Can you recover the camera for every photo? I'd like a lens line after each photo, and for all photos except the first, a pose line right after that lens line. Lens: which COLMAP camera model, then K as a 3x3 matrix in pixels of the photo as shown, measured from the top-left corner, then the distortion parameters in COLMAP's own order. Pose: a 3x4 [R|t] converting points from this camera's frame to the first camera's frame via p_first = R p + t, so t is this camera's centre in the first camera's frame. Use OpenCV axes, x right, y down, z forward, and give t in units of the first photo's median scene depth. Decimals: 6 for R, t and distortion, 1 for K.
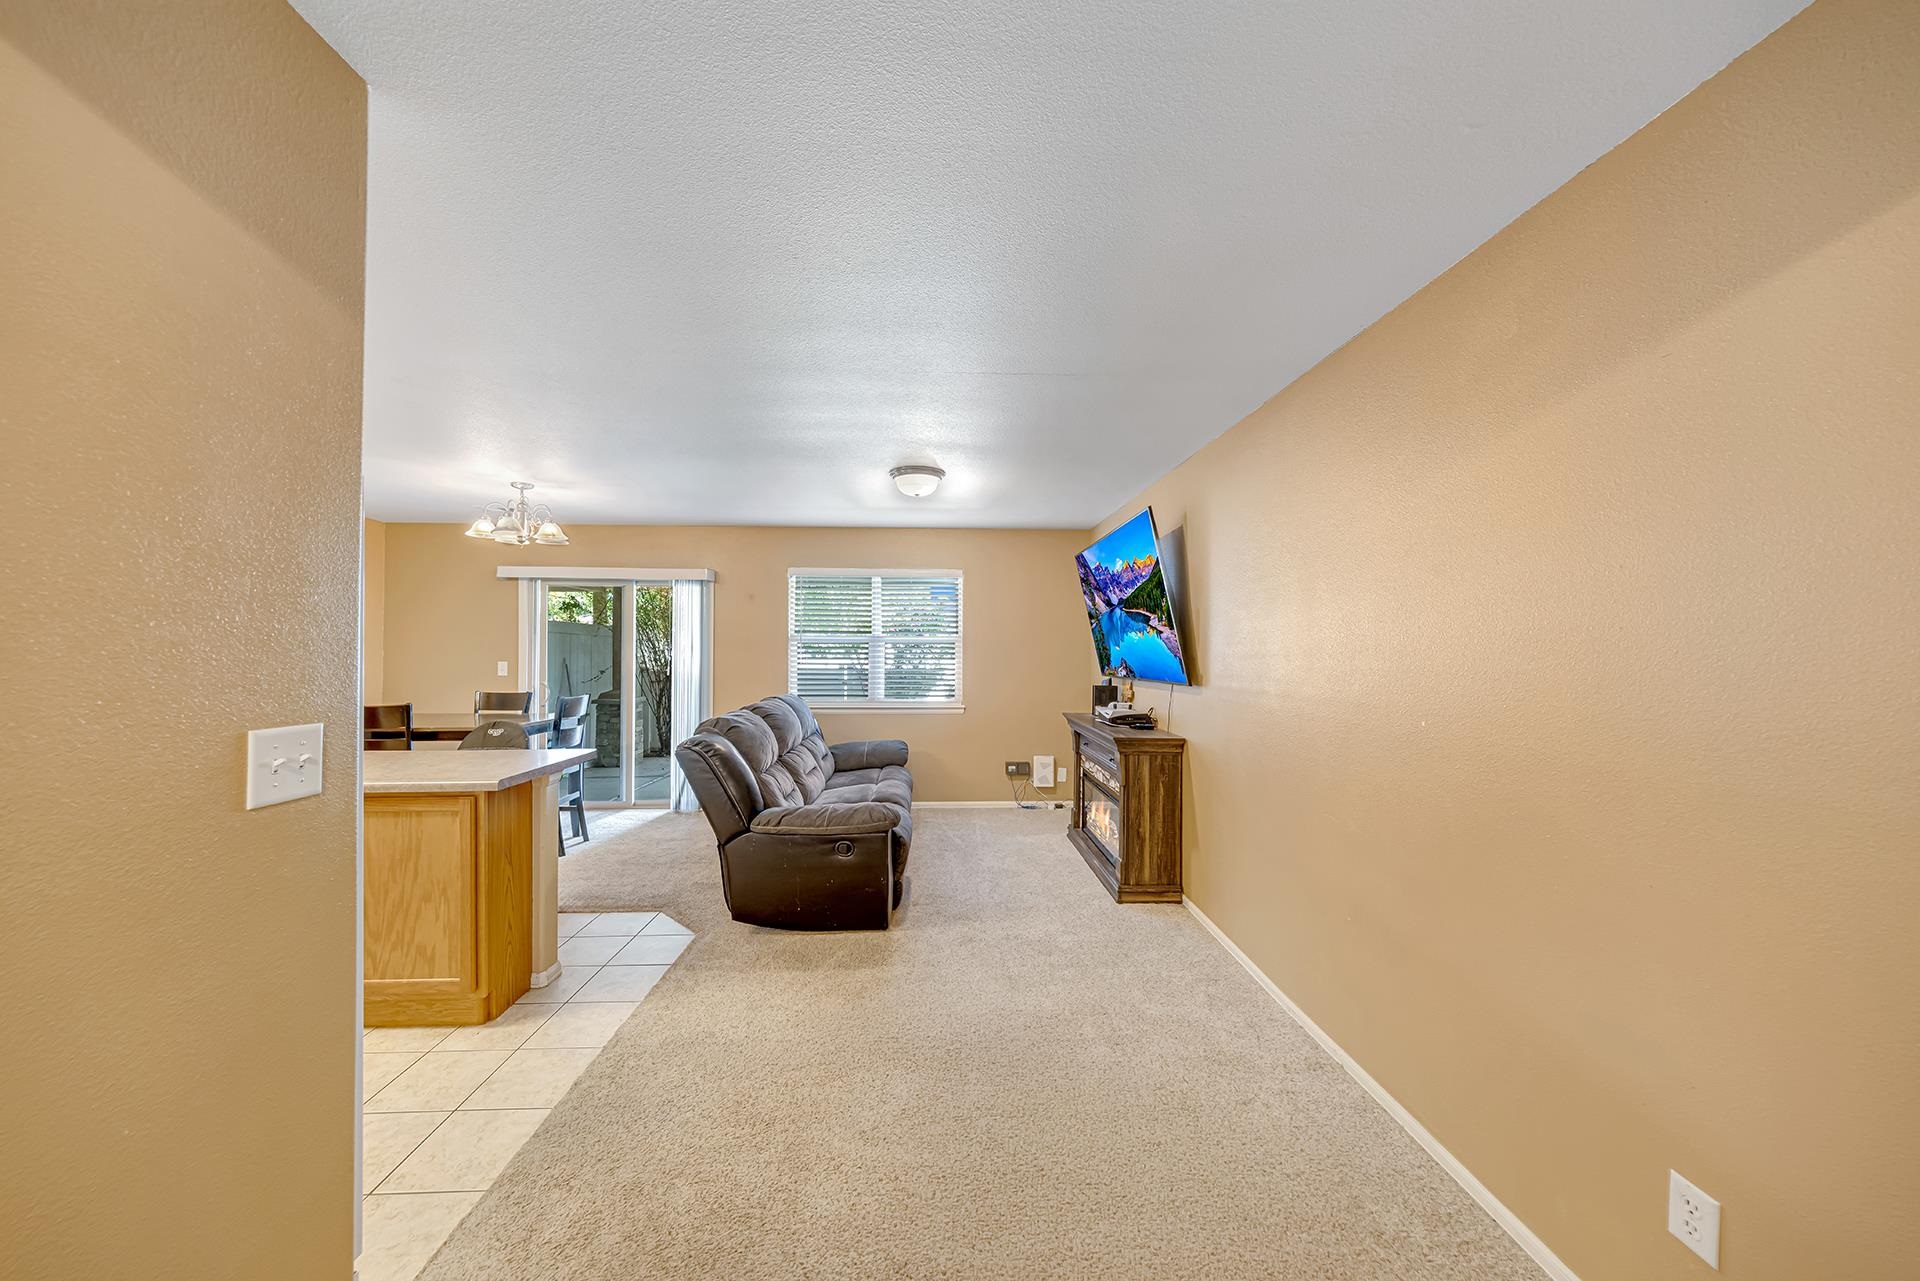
lens RADIAL K [[657.5, 0, 963.7], [0, 657.5, 646.3], [0, 0, 1]] dist [-0.001507, 0.000216]
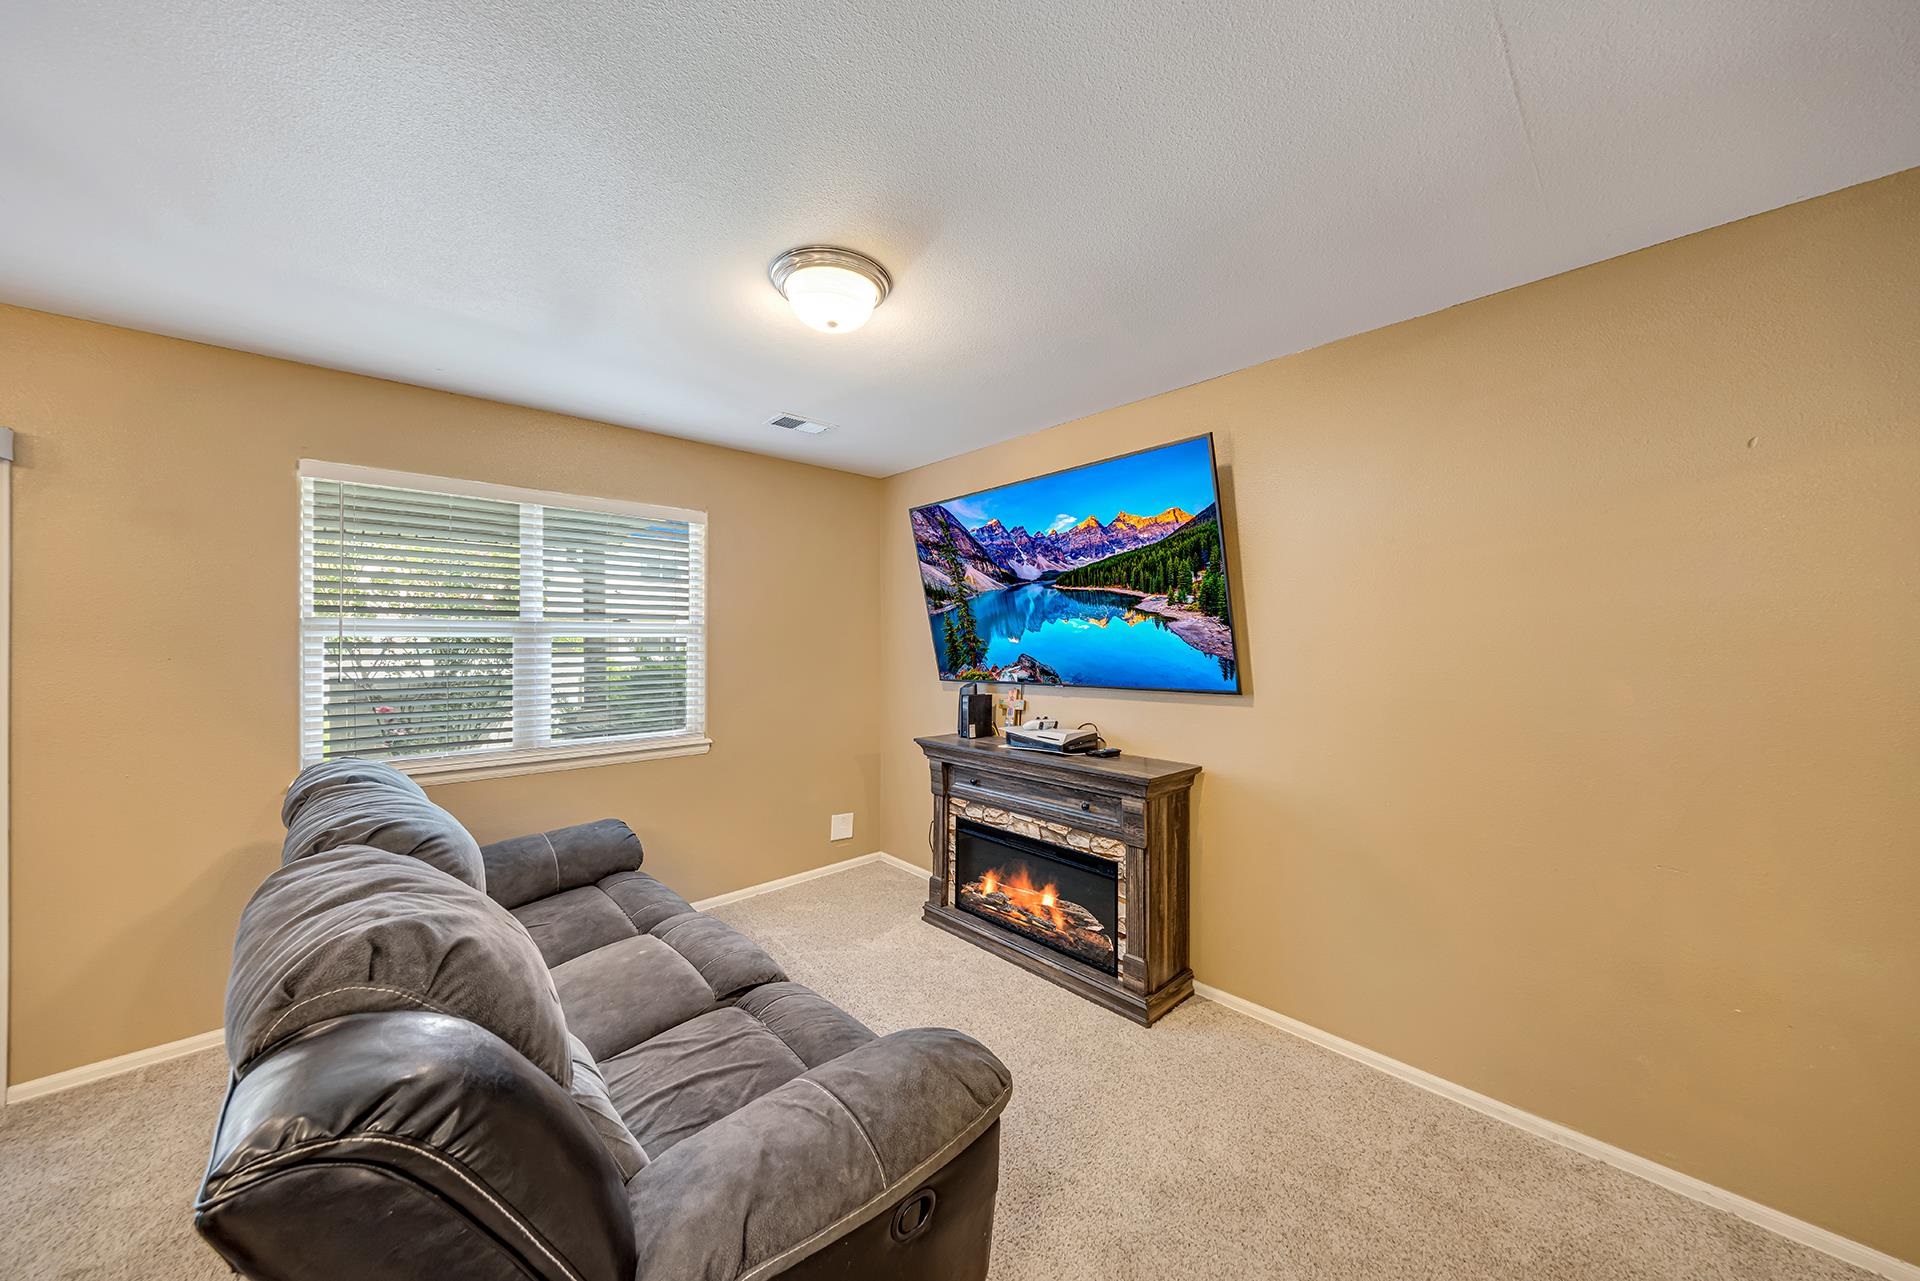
lens RADIAL K [[657.5, 0, 958.6], [0, 657.5, 628.6], [0, 0, 1]] dist [-0.001507, 0.000216]
pose [[0.757390, 0.006992, 0.652926, -0.279299], [0.002432, 0.999906, -0.013529, -0.002356], [-0.652958, 0.011835, 0.757301, 0.503340]]
